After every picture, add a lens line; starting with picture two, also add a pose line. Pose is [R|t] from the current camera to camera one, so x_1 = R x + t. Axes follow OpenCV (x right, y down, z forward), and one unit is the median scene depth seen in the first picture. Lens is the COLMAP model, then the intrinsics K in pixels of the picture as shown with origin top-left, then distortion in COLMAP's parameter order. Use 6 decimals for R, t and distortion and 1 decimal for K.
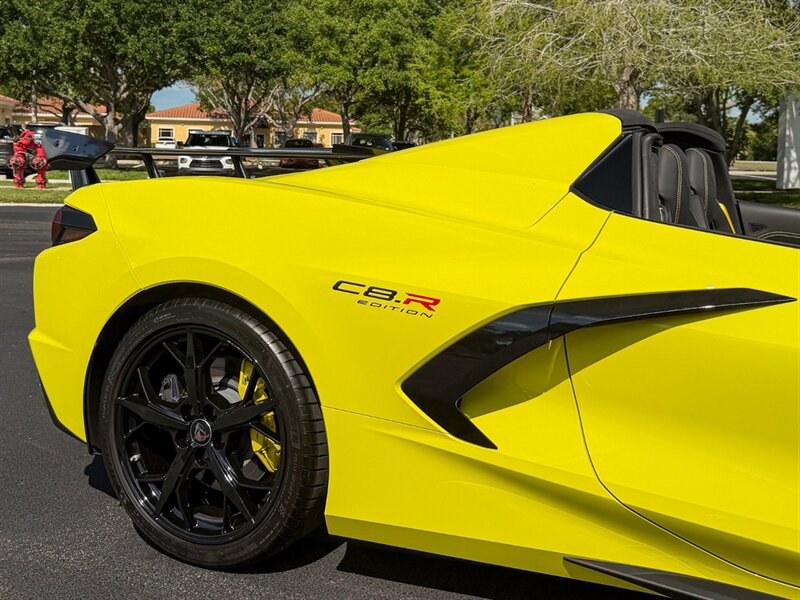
lens RADIAL K [[914.4, 0, 381.1], [0, 914.4, 203.0], [0, 0, 1]] dist [0.110291, -0.028633]
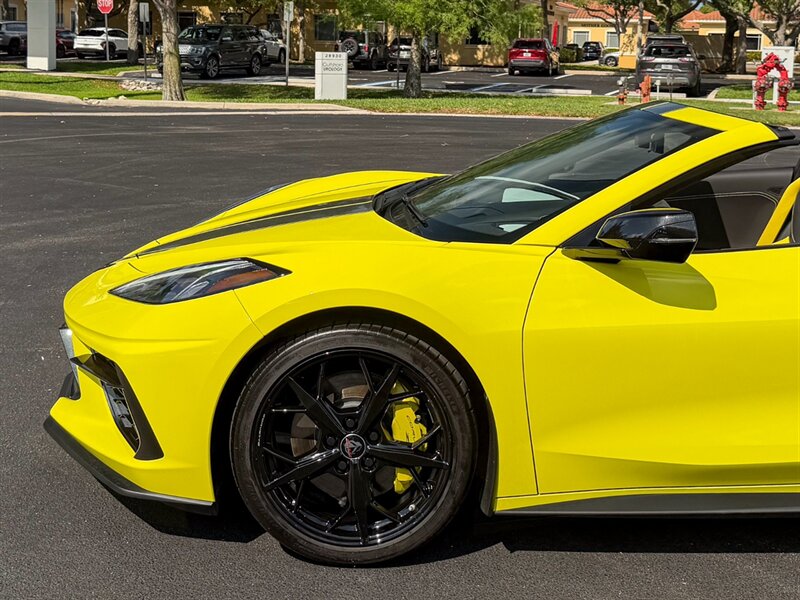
lens RADIAL K [[1096.6, 0, 384.4], [0, 1096.6, 140.9], [0, 0, 1]] dist [0.152129, -0.088158]
pose [[0.893700, 0.043186, -0.446582, -0.156694], [-0.033738, 0.999007, 0.029090, -0.003000], [0.447394, -0.010931, 0.894270, -0.203714]]
